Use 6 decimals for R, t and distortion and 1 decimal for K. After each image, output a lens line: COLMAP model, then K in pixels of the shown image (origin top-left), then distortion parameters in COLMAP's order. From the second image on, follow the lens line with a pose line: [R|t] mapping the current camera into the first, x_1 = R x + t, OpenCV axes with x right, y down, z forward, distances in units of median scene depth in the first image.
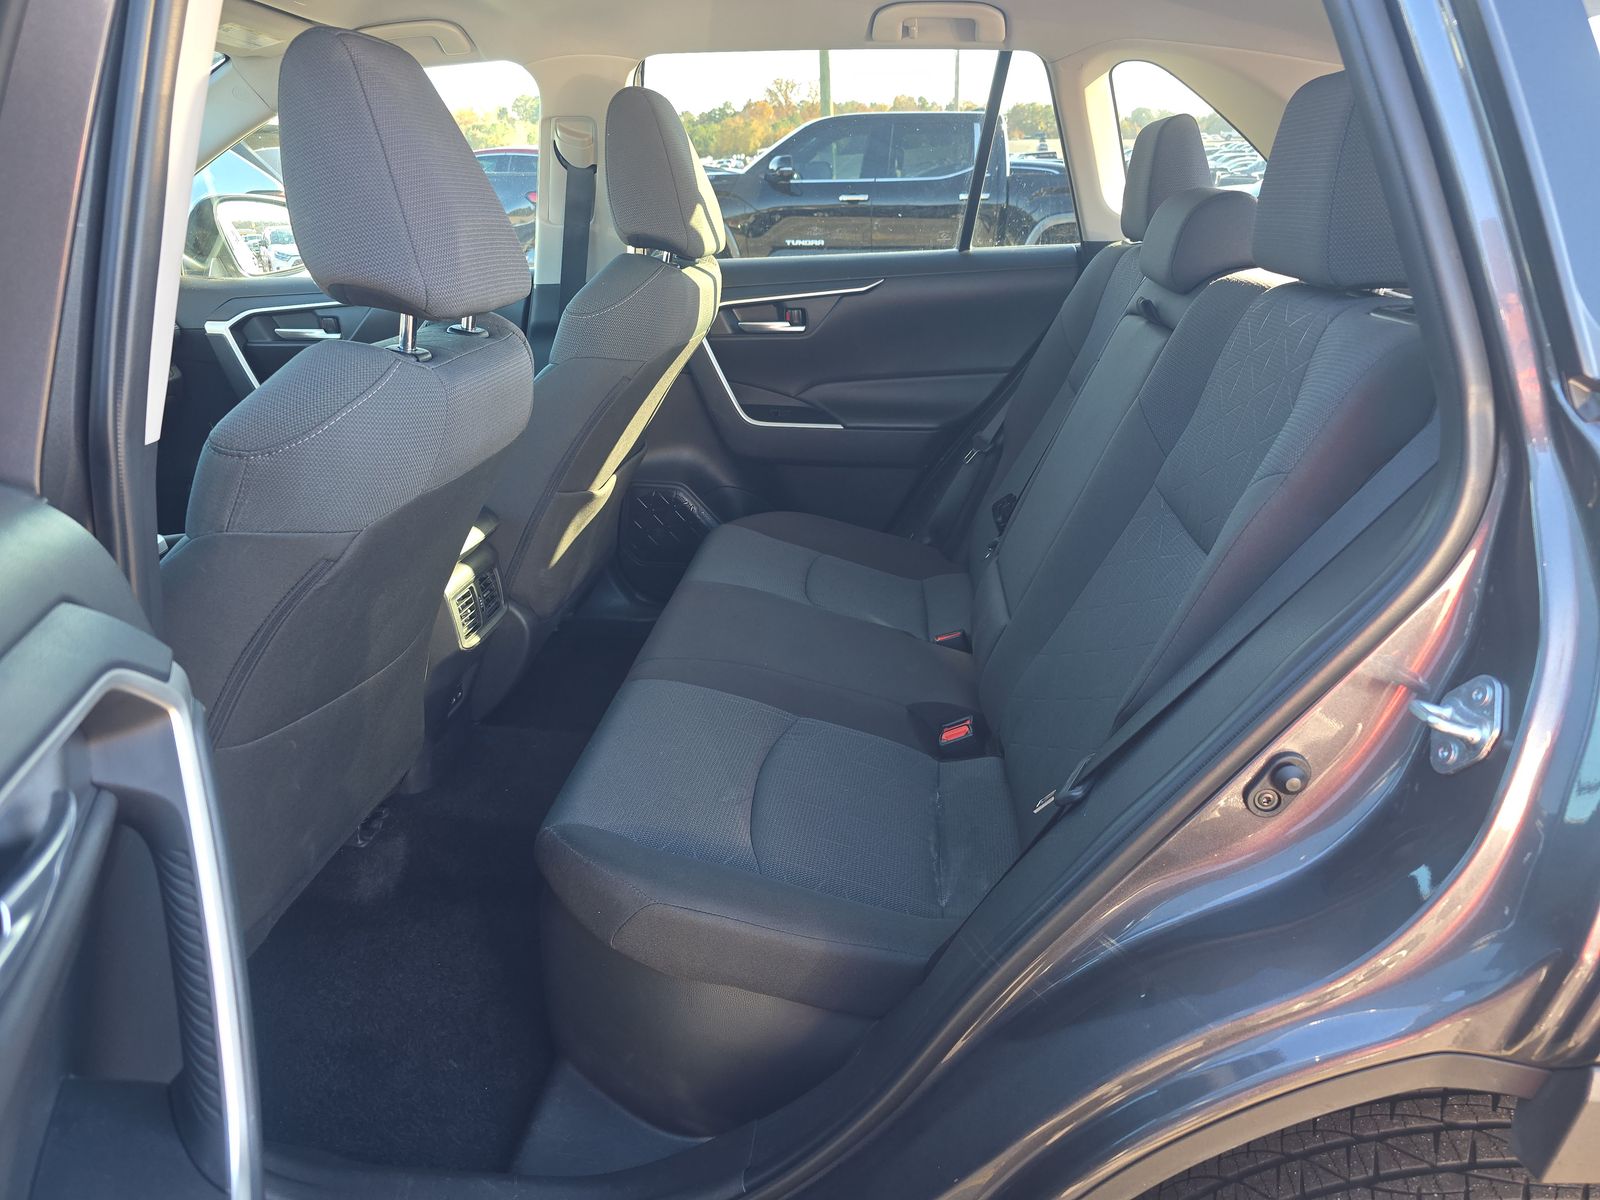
lens RADIAL K [[1102.1, 0, 792.5], [0, 1102.1, 599.9], [0, 0, 1]] dist [0.020511, -0.010729]
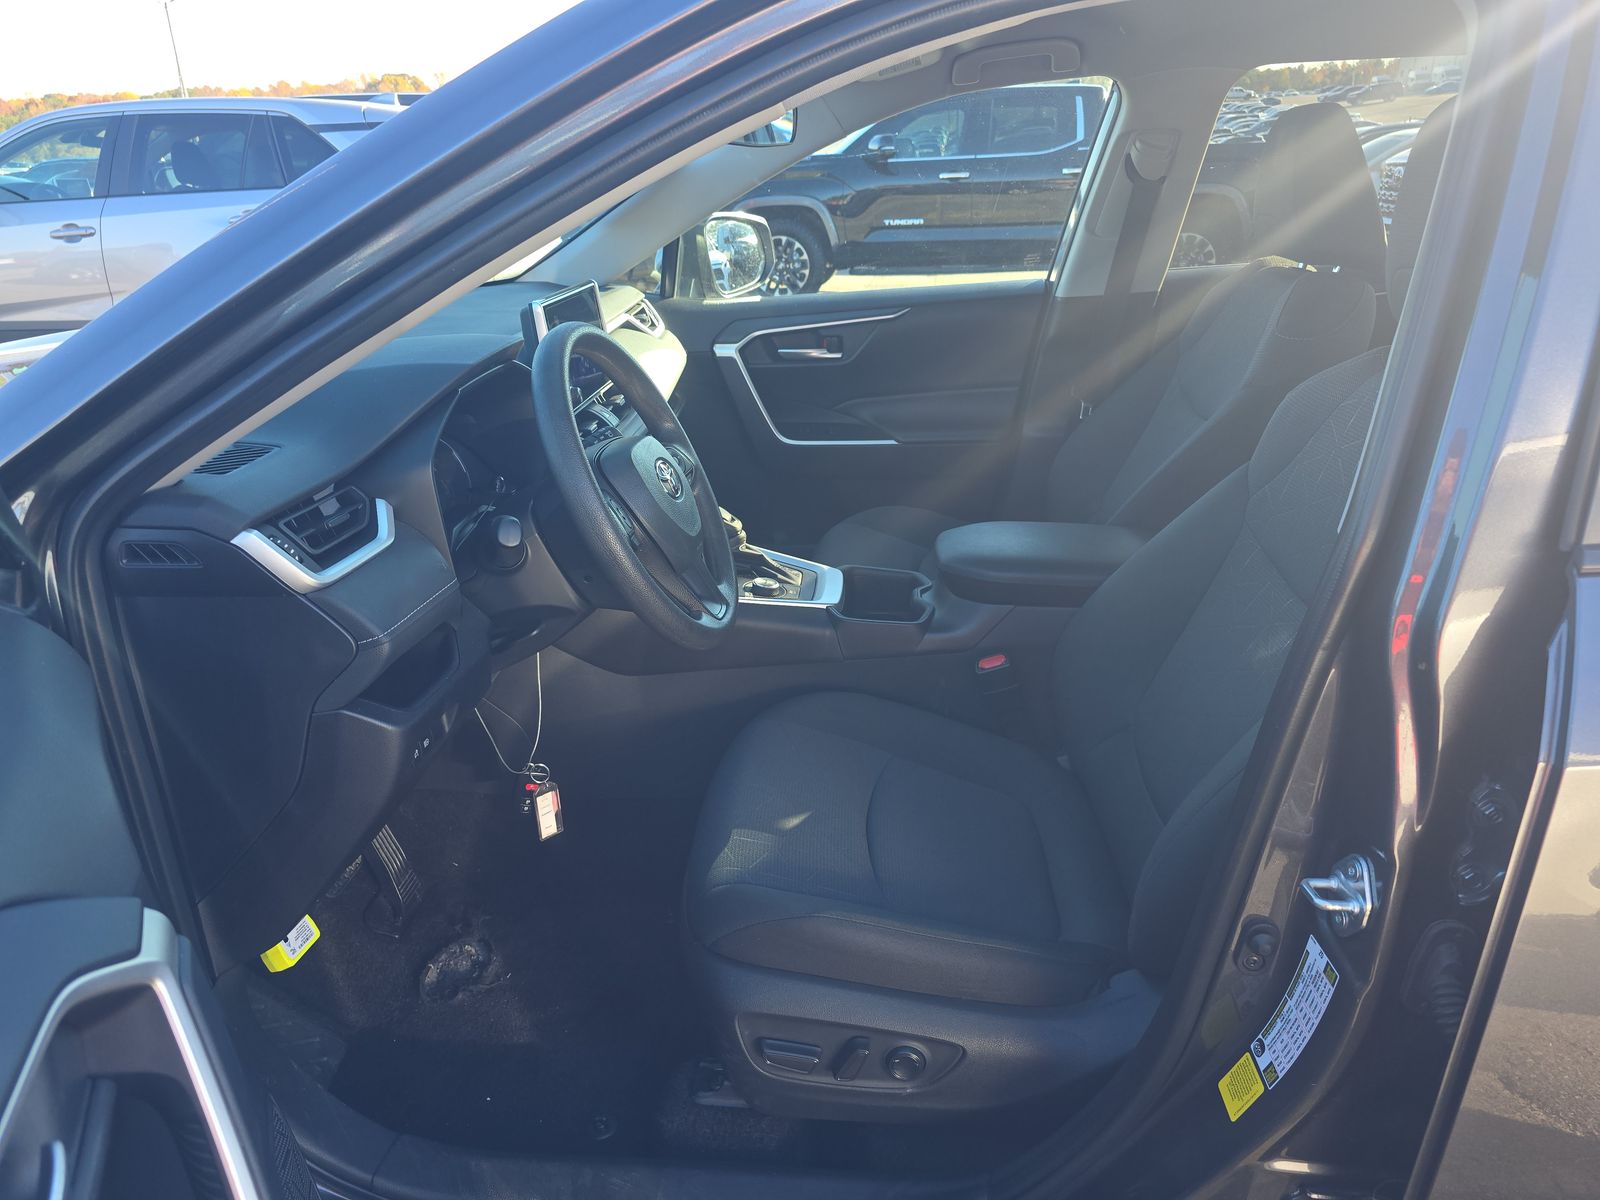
lens RADIAL K [[1102.1, 0, 793.1], [0, 1102.1, 600.8], [0, 0, 1]] dist [0.020511, -0.010729]
pose [[0.999435, -0.031469, 0.011836, -0.111120], [0.031186, 0.999241, 0.023332, -0.010048], [-0.012561, -0.022949, 0.999658, 0.001508]]
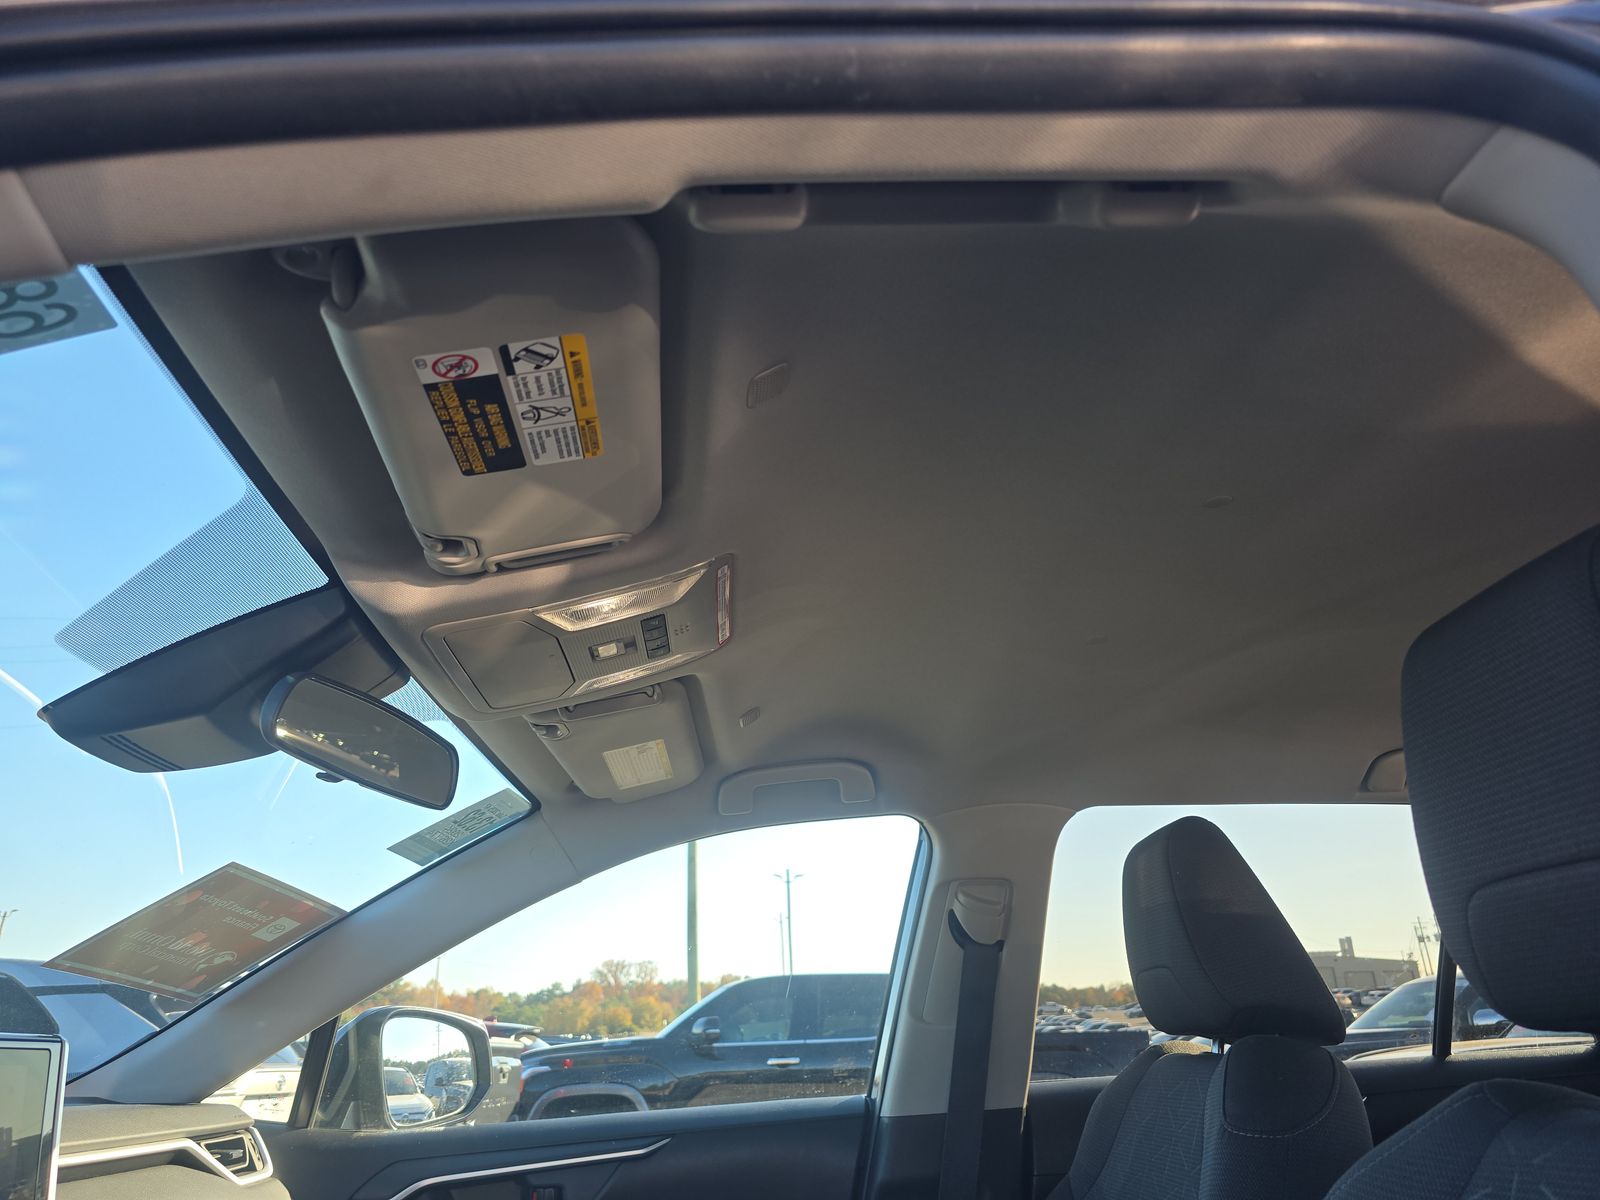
lens RADIAL K [[1102.1, 0, 802.3], [0, 1102.1, 608.4], [0, 0, 1]] dist [0.020511, -0.010729]
pose [[0.986409, 0.042258, 0.158780, -0.091465], [0.077370, 0.733059, -0.675750, -0.013440], [-0.144951, 0.678851, 0.719827, 0.068967]]
